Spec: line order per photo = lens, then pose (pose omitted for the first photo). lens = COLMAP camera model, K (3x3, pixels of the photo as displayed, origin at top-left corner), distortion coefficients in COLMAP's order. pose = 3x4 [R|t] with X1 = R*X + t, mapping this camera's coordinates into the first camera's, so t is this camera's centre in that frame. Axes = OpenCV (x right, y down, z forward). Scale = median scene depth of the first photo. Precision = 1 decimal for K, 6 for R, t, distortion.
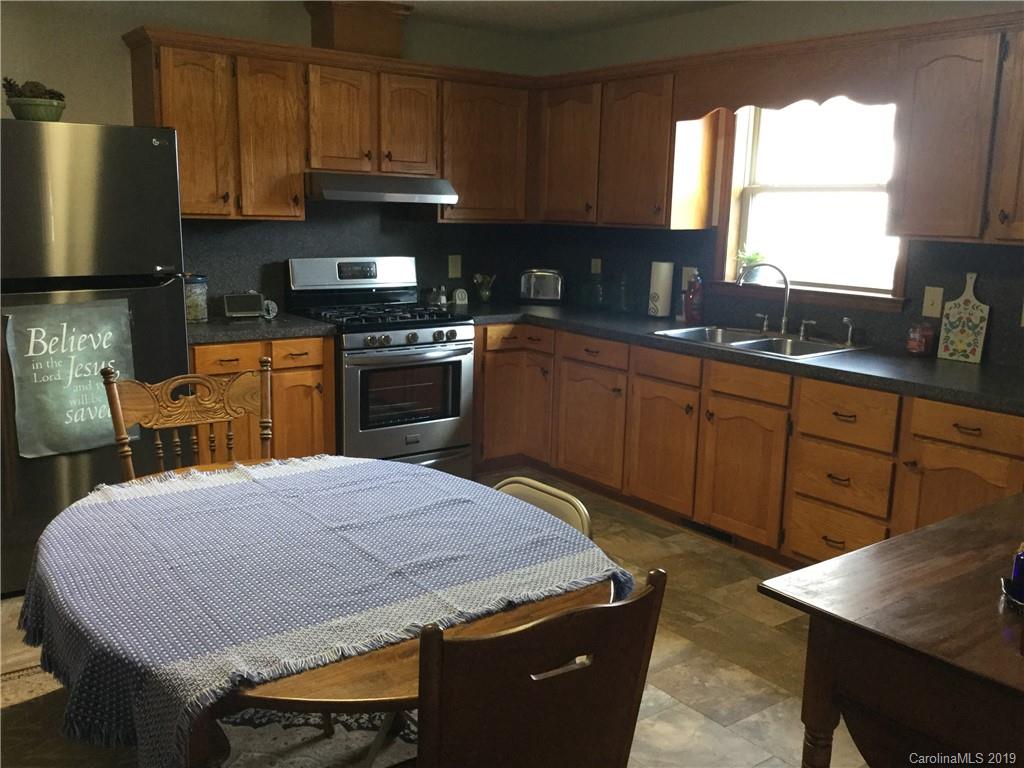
lens RADIAL K [[949.1, 0, 512.0], [0, 949.1, 384.0], [0, 0, 1]] dist [0.113670, -0.205820]
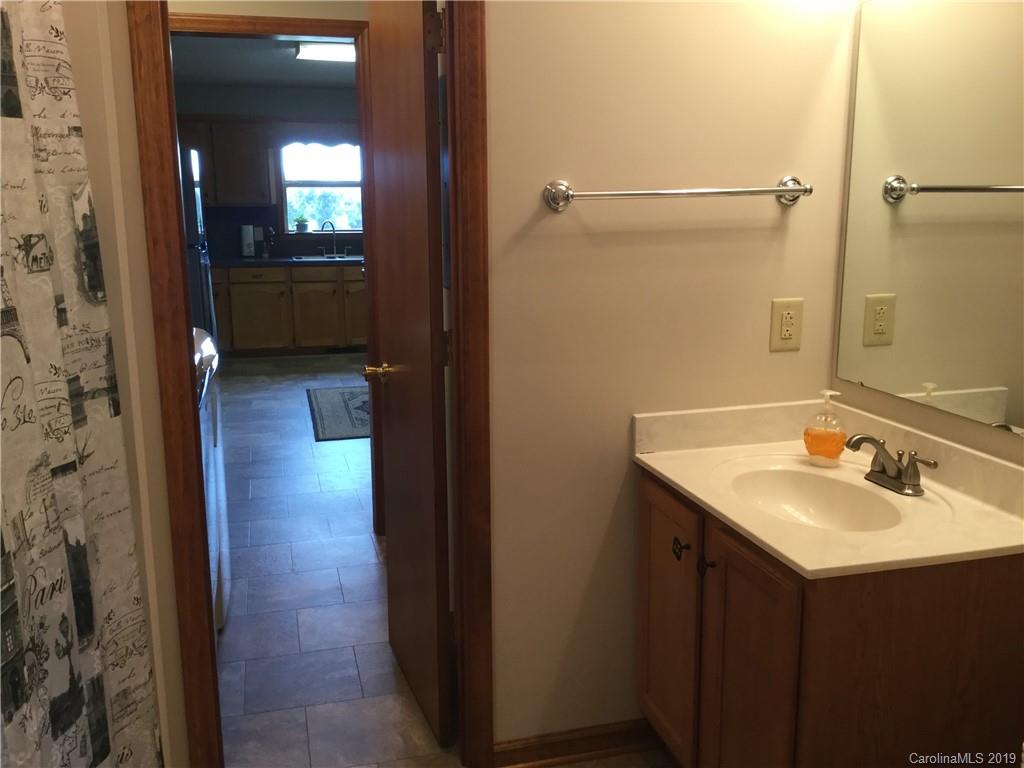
lens RADIAL K [[949.1, 0, 512.0], [0, 949.1, 384.0], [0, 0, 1]] dist [0.113670, -0.205820]
pose [[0.377627, -0.210584, 0.901694, -1.356683], [0.185452, 0.971266, 0.149165, -0.015167], [-0.907197, 0.110892, 0.405829, -0.152337]]
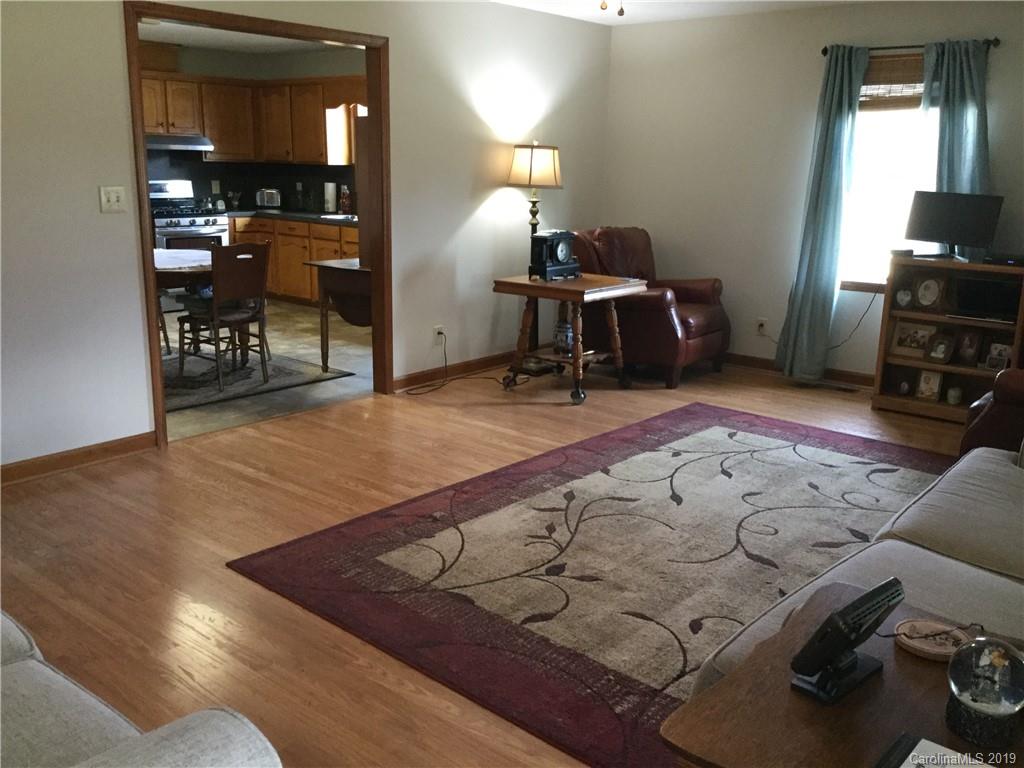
lens RADIAL K [[949.1, 0, 512.0], [0, 949.1, 384.0], [0, 0, 1]] dist [0.113670, -0.205820]
pose [[0.976396, -0.054664, 0.208955, 0.093619], [0.043589, 0.997408, 0.057248, 0.181149], [-0.211543, -0.046789, 0.976248, -0.964521]]
